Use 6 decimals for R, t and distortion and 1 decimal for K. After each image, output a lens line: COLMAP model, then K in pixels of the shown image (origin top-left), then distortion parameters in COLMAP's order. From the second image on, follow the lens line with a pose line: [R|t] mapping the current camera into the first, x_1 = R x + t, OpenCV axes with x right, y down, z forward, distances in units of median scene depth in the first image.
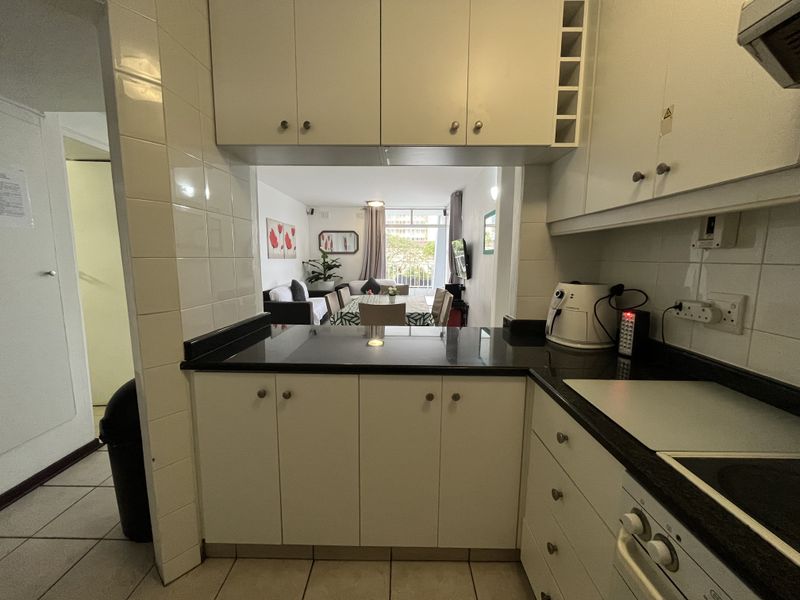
lens RADIAL K [[322.8, 0, 398.0], [0, 322.8, 296.6], [0, 0, 1]] dist [-0.000323, 0.000068]
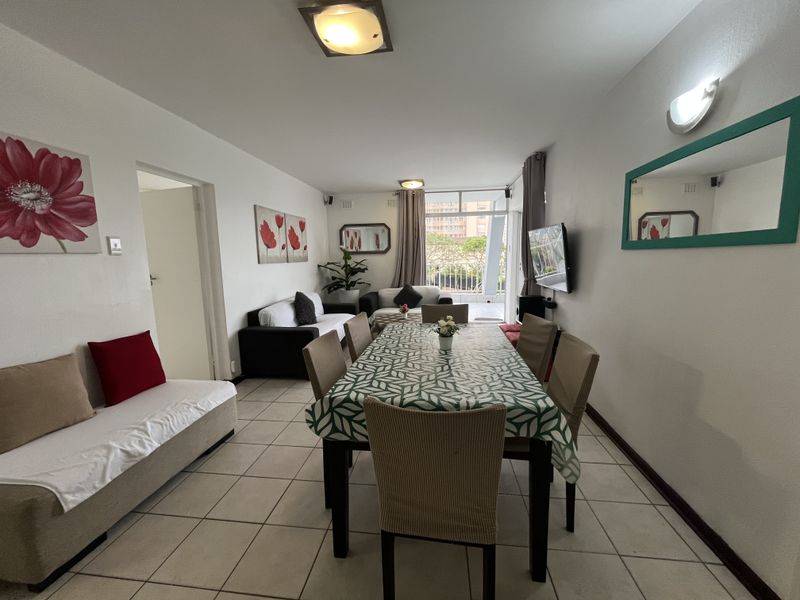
lens RADIAL K [[322.8, 0, 404.3], [0, 322.8, 299.6], [0, 0, 1]] dist [-0.000323, 0.000068]
pose [[0.995179, -0.009867, -0.097581, -0.016517], [0.011418, 0.999817, 0.015349, -0.034687], [0.097412, -0.016389, 0.995109, 0.246231]]
